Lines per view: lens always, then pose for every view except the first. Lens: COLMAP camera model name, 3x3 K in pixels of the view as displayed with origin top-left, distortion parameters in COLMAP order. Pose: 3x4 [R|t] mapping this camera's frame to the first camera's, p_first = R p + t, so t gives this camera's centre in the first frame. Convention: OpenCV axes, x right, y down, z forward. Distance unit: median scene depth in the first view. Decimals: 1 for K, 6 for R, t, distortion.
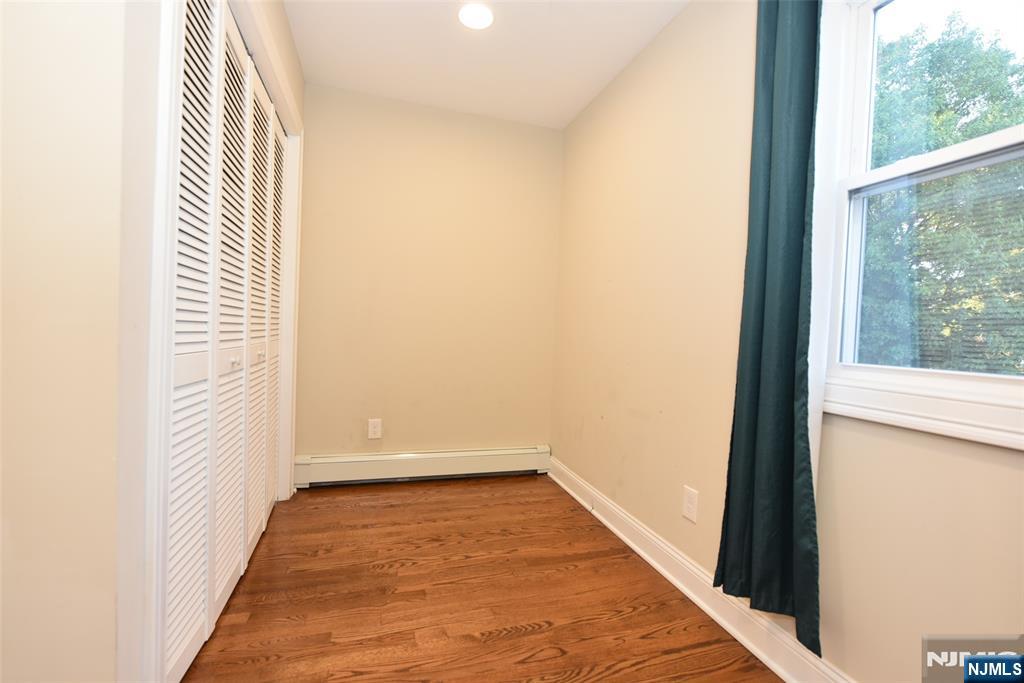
lens RADIAL K [[441.2, 0, 512.0], [0, 441.2, 341.5], [0, 0, 1]] dist [-0.002166, -0.000110]
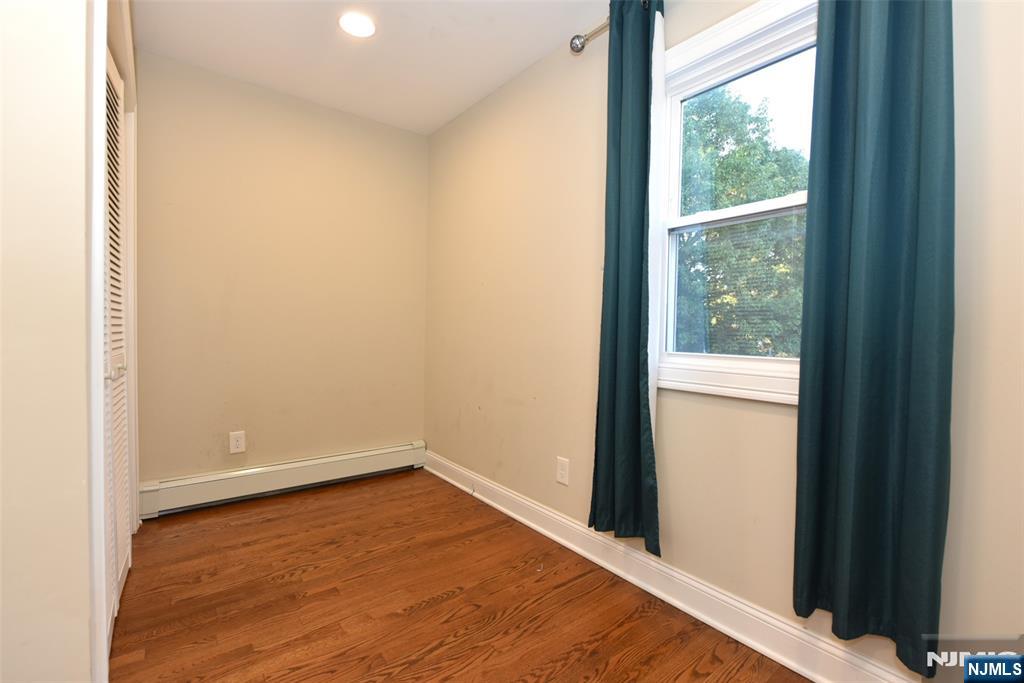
lens RADIAL K [[456.8, 0, 512.0], [0, 456.8, 341.5], [0, 0, 1]] dist [-0.001114, -0.000543]
pose [[0.933865, -0.032838, 0.356114, -0.179292], [0.028435, 0.999441, 0.017591, -0.018946], [-0.356492, -0.006301, 0.934277, -0.144266]]
